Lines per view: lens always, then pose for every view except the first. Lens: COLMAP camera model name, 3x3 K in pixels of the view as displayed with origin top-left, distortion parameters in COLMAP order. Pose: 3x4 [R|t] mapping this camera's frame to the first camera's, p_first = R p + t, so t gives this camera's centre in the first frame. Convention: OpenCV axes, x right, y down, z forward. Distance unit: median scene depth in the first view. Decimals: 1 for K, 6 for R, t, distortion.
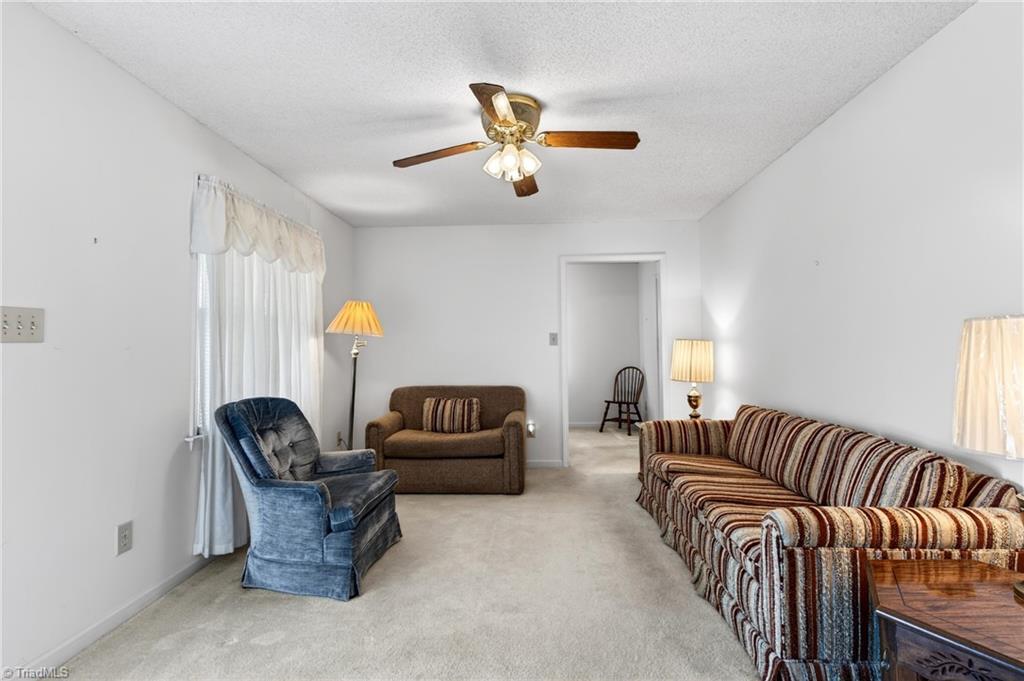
lens RADIAL K [[484.8, 0, 511.9], [0, 484.8, 341.3], [0, 0, 1]] dist [0.001329, -0.002968]
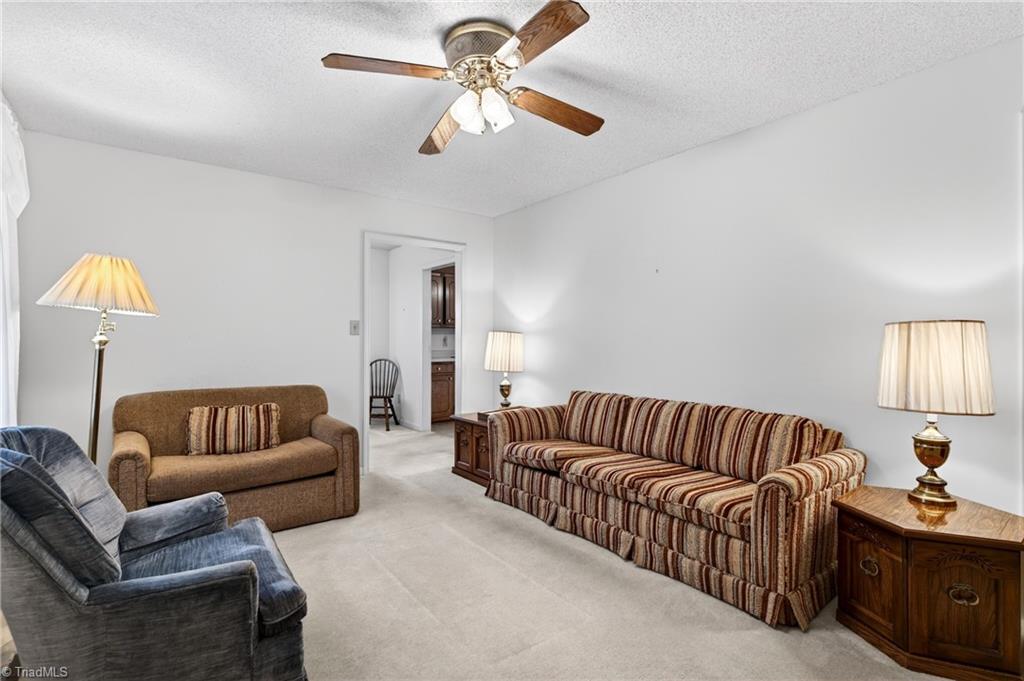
lens RADIAL K [[484.8, 0, 508.7], [0, 484.8, 340.4], [0, 0, 1]] dist [0.001329, -0.002968]
pose [[0.772532, 0.010484, 0.634889, -0.308575], [-0.020177, 0.999764, 0.008042, 0.007562], [-0.634655, -0.019023, 0.772561, 0.206173]]
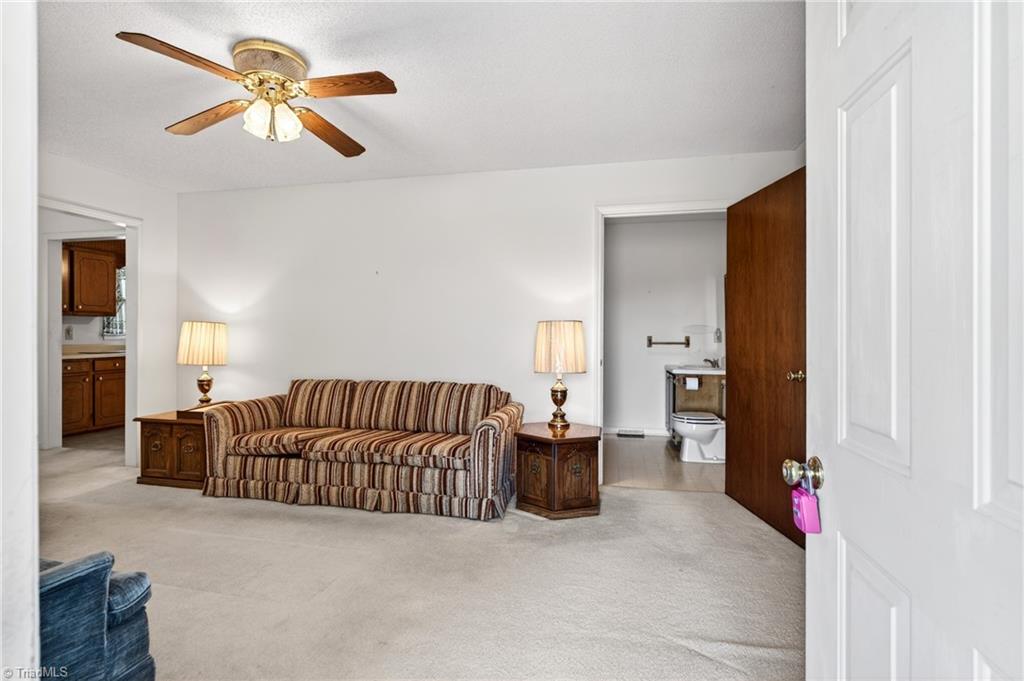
lens RADIAL K [[484.8, 0, 513.9], [0, 484.8, 340.8], [0, 0, 1]] dist [0.001329, -0.002968]
pose [[0.175657, -0.005065, 0.984438, -0.509784], [-0.022394, 0.999707, 0.009139, 0.012694], [-0.984197, -0.023651, 0.175492, 0.244019]]
